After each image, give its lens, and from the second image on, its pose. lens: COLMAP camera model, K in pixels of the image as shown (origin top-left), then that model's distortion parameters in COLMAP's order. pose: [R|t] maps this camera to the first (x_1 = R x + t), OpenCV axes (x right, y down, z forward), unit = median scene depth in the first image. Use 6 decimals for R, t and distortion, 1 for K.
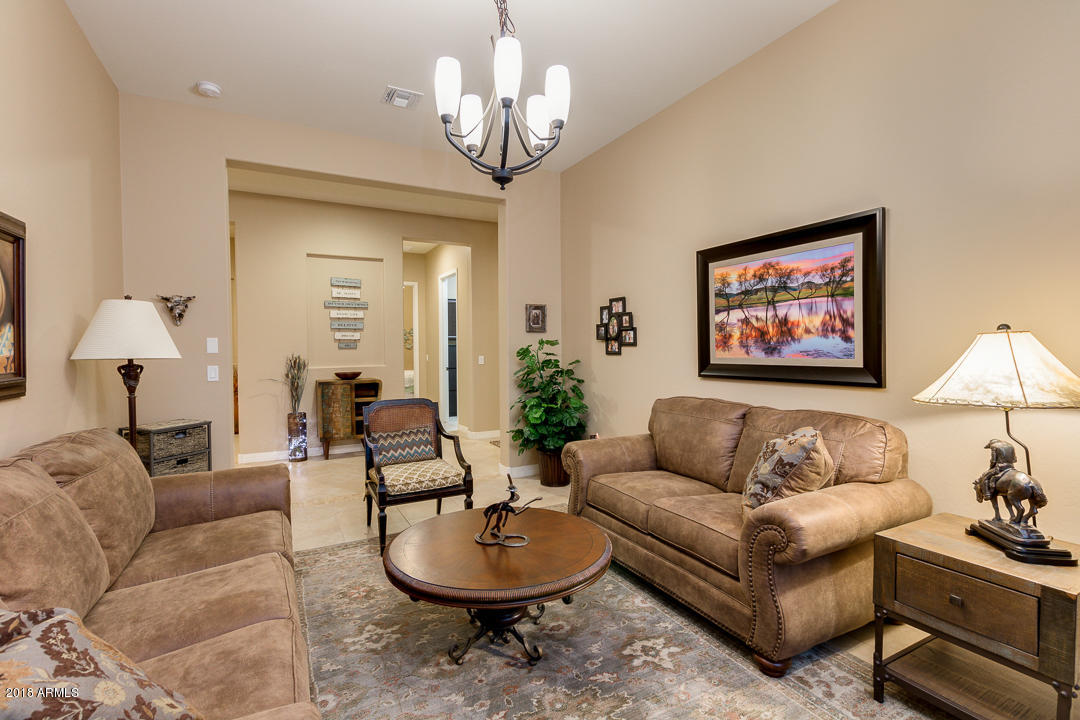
lens RADIAL K [[496.0, 0, 541.4], [0, 496.0, 357.1], [0, 0, 1]] dist [0.001013, -0.000385]
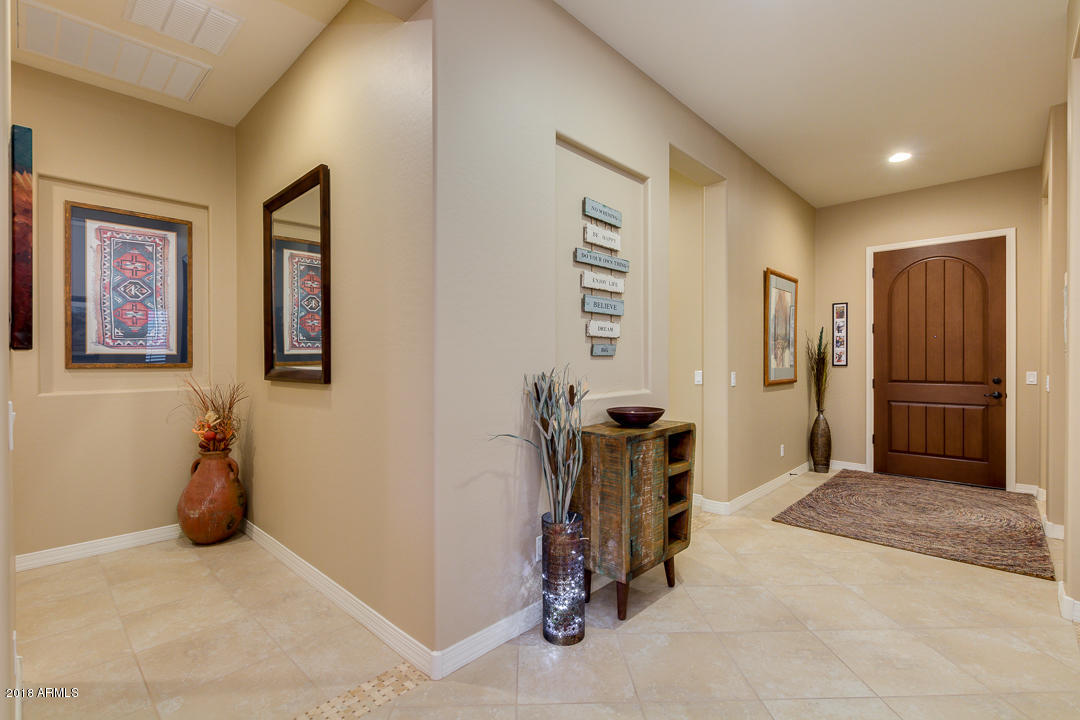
lens RADIAL K [[496.0, 0, 539.3], [0, 496.0, 361.5], [0, 0, 1]] dist [0.001013, -0.000385]
pose [[0.947069, 0.007179, 0.320951, -0.604096], [-0.003793, 0.999930, -0.011173, -0.007028], [-0.321009, 0.009364, 0.947030, 0.588237]]
